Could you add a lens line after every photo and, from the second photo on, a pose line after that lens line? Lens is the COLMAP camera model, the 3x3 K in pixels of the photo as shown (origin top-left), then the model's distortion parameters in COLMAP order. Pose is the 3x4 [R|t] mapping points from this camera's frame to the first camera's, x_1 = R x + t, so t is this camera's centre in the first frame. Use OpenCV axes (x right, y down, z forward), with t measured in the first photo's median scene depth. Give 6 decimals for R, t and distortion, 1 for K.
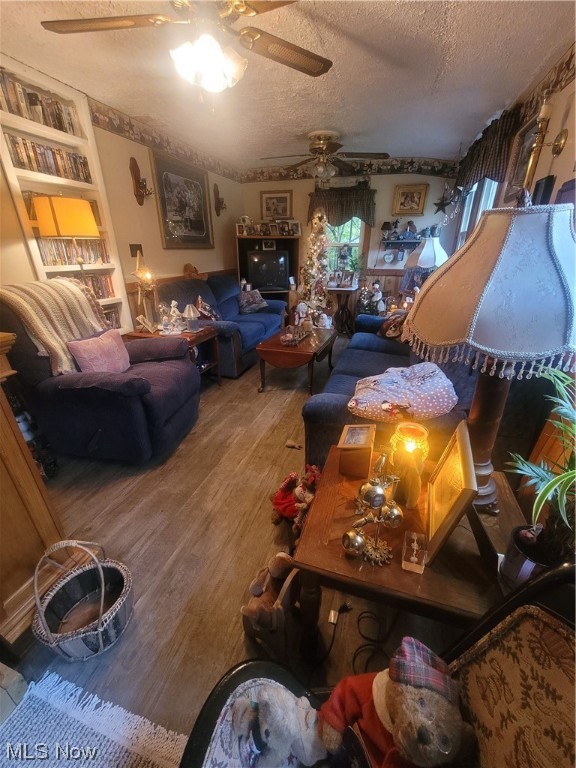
lens RADIAL K [[309.4, 0, 291.0], [0, 309.4, 384.7], [0, 0, 1]] dist [0.001409, 0.000394]
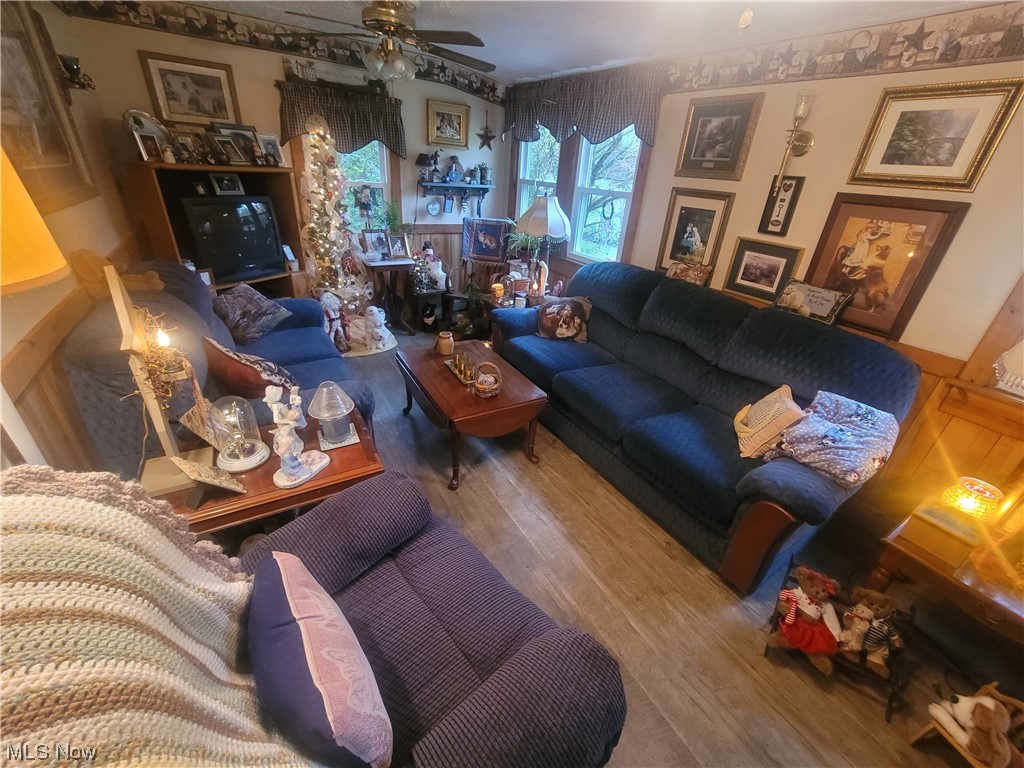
lens RADIAL K [[412.5, 0, 514.5], [0, 412.5, 382.1], [0, 0, 1]] dist [0.001409, 0.000394]
pose [[0.654492, -0.307129, 0.690878, -0.312976], [0.243223, 0.950731, 0.192232, -0.177627], [-0.715879, 0.042223, 0.696946, 0.256401]]
